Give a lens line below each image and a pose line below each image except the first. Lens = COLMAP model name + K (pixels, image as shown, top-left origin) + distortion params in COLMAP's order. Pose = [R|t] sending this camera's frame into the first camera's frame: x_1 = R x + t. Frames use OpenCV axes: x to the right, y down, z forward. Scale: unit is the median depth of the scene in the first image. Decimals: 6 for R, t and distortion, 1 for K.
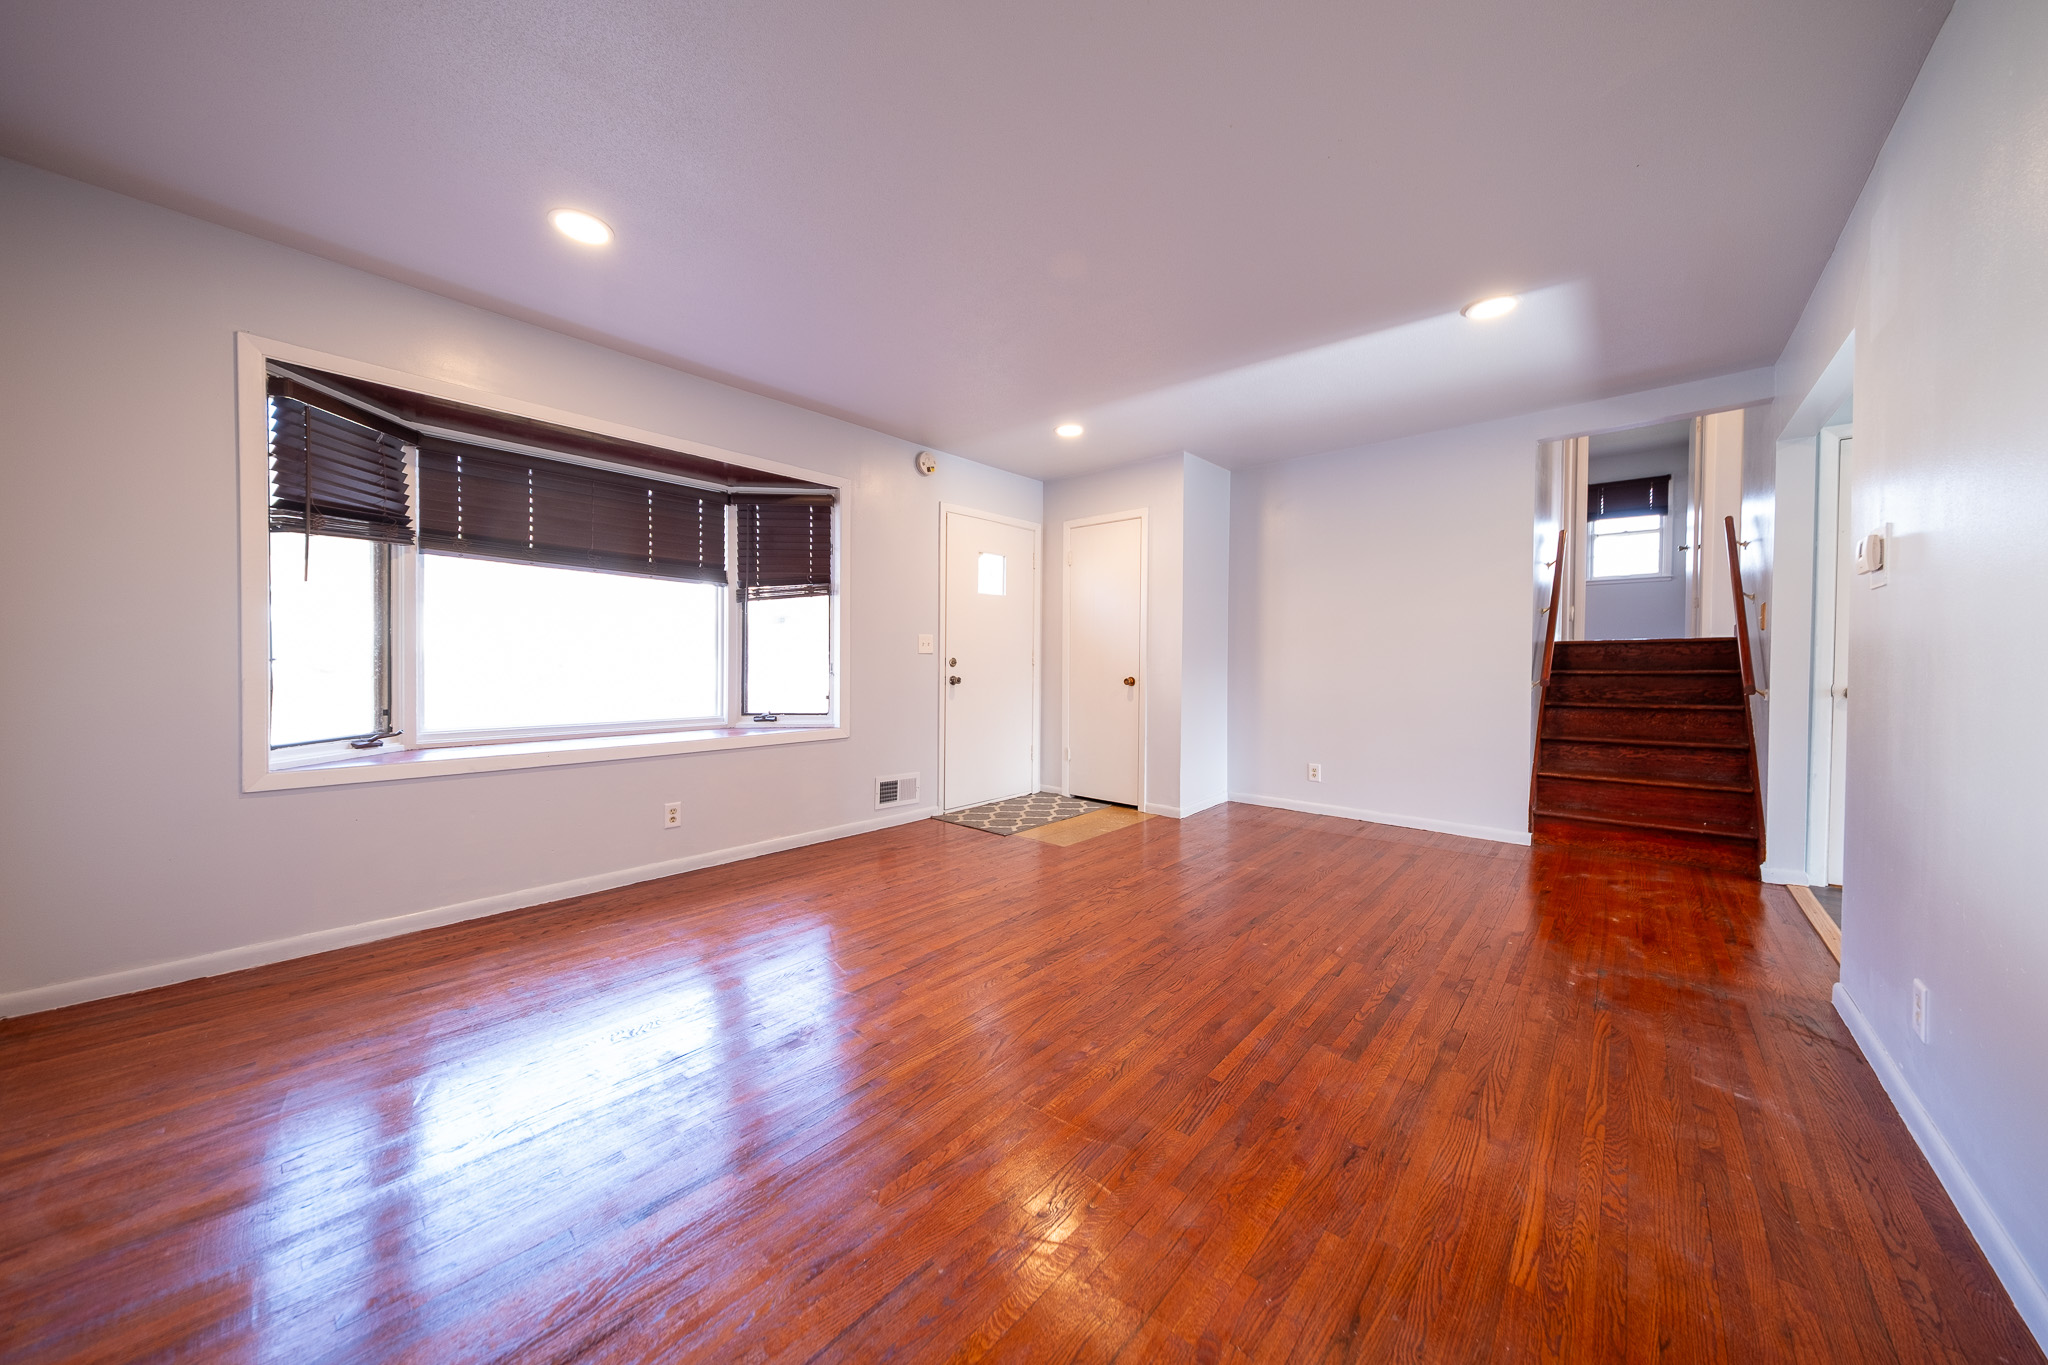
lens RADIAL K [[684.6, 0, 1021.8], [0, 684.6, 673.1], [0, 0, 1]] dist [0.000519, 0.000054]
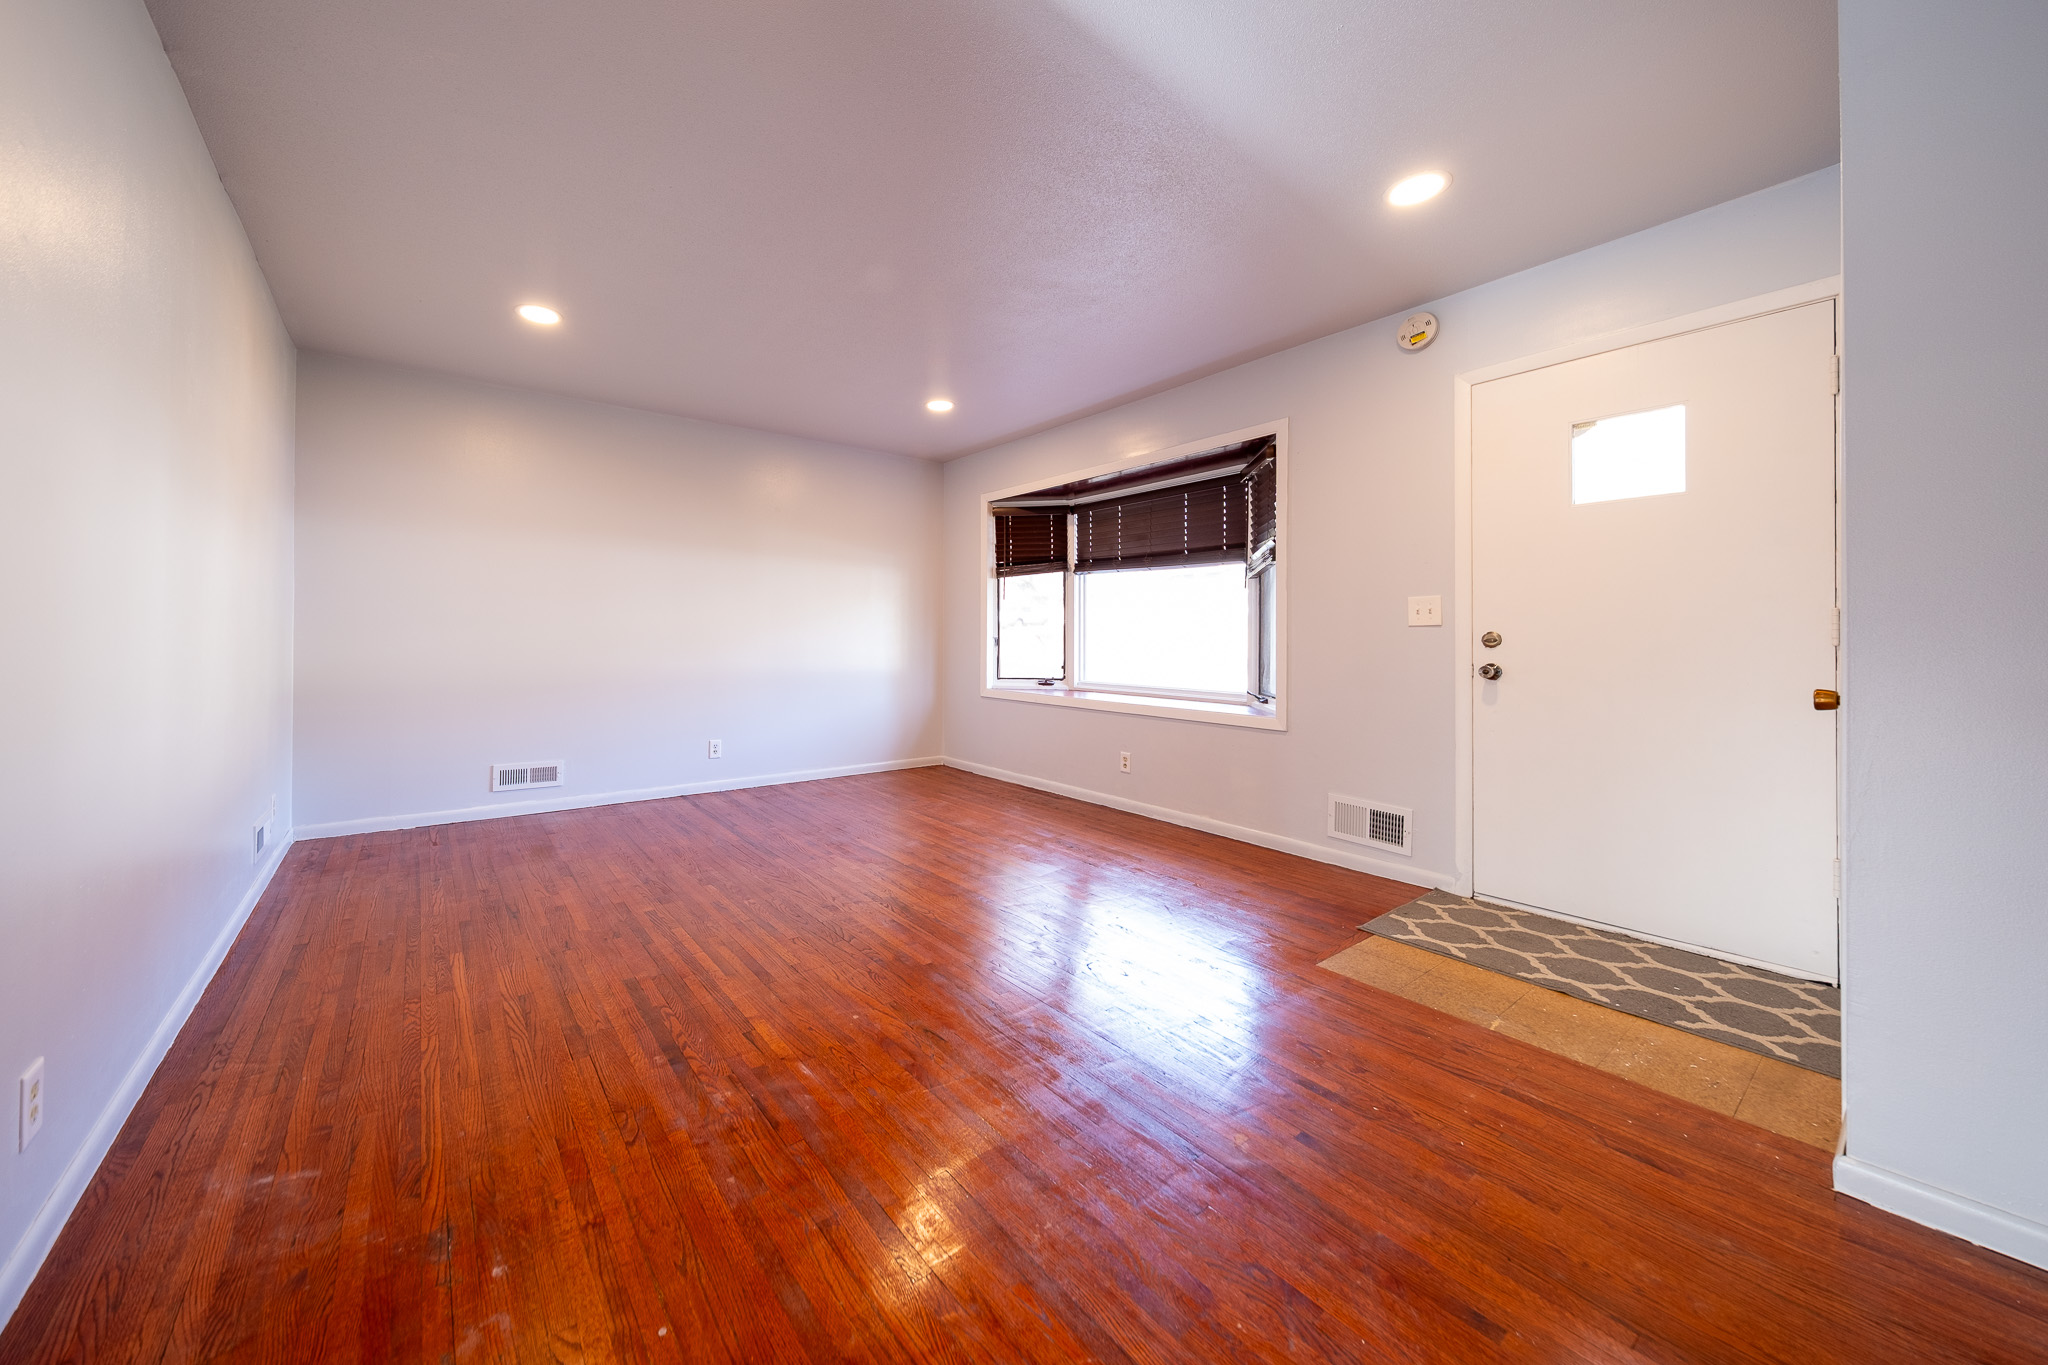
lens RADIAL K [[831.4, 0, 1022.7], [0, 831.4, 630.4], [0, 0, 1]] dist [-0.000837, -0.000186]
pose [[-0.215194, -0.012814, -0.976487, 1.108030], [-0.020755, 0.999748, -0.008546, -0.016153], [0.976351, 0.018428, -0.215406, 1.257047]]
